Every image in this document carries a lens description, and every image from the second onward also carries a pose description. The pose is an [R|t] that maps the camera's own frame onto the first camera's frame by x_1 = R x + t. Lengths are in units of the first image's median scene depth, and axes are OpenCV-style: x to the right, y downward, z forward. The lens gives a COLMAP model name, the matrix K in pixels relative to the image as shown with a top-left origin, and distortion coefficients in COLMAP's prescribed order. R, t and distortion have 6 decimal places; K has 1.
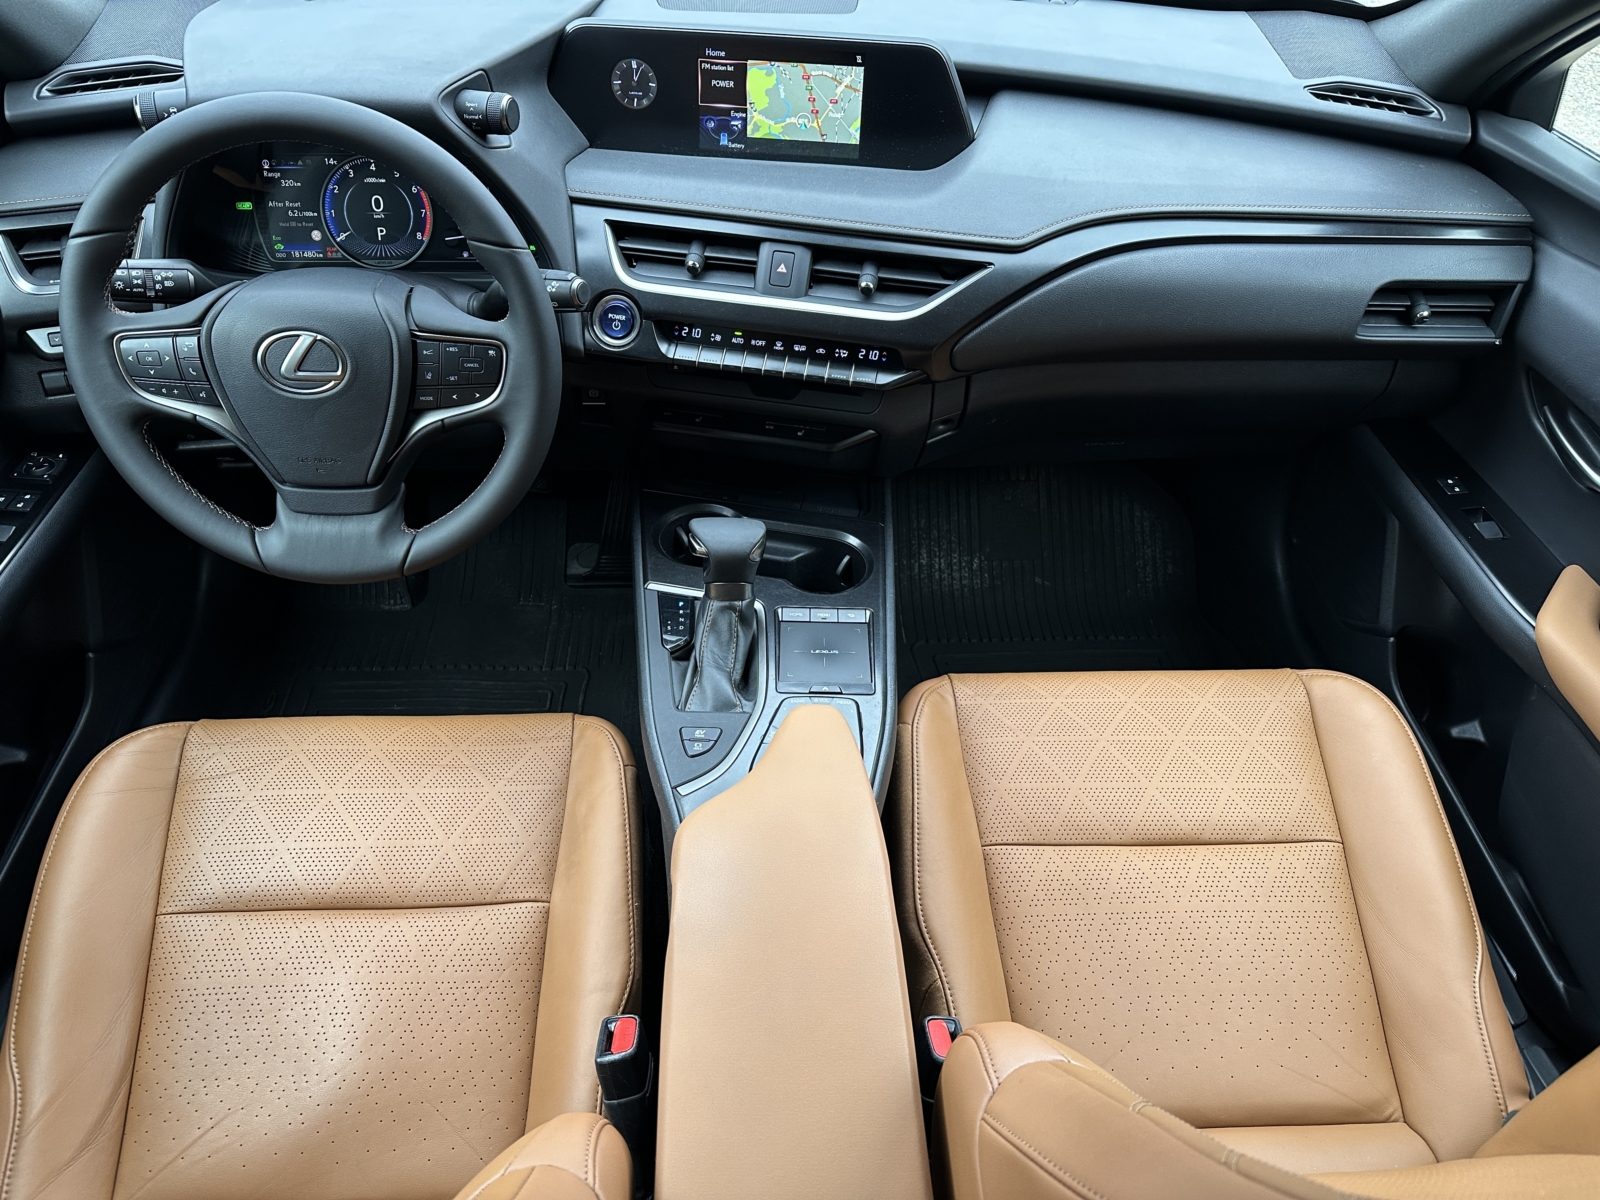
lens RADIAL K [[1092.6, 0, 800.0], [0, 1092.6, 600.0], [0, 0, 1]] dist [0.008946, -0.018233]
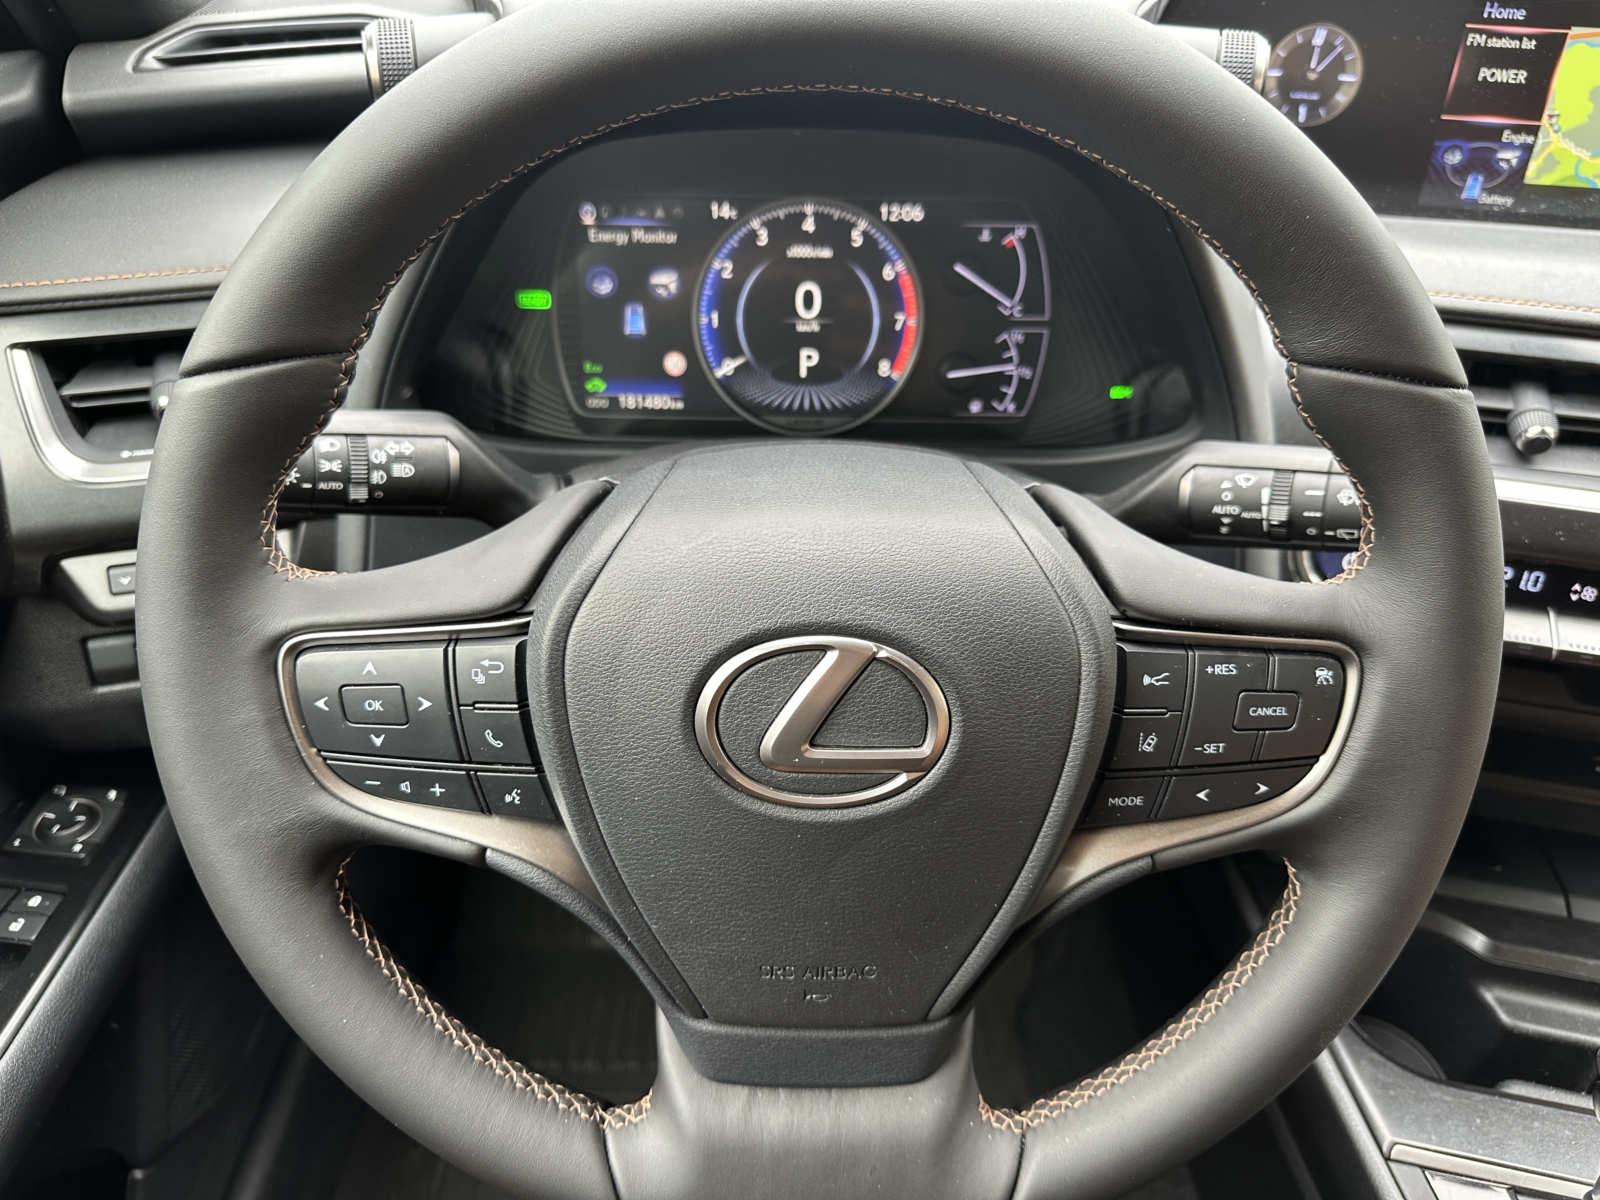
lens RADIAL K [[1117.7, 0, 798.1], [0, 1117.7, 618.0], [0, 0, 1]] dist [0.019955, -0.047133]
pose [[0.998375, 0.023610, -0.051863, -0.379688], [-0.029247, 0.993416, -0.110767, -0.179853], [0.048906, 0.112103, 0.992492, 0.558888]]
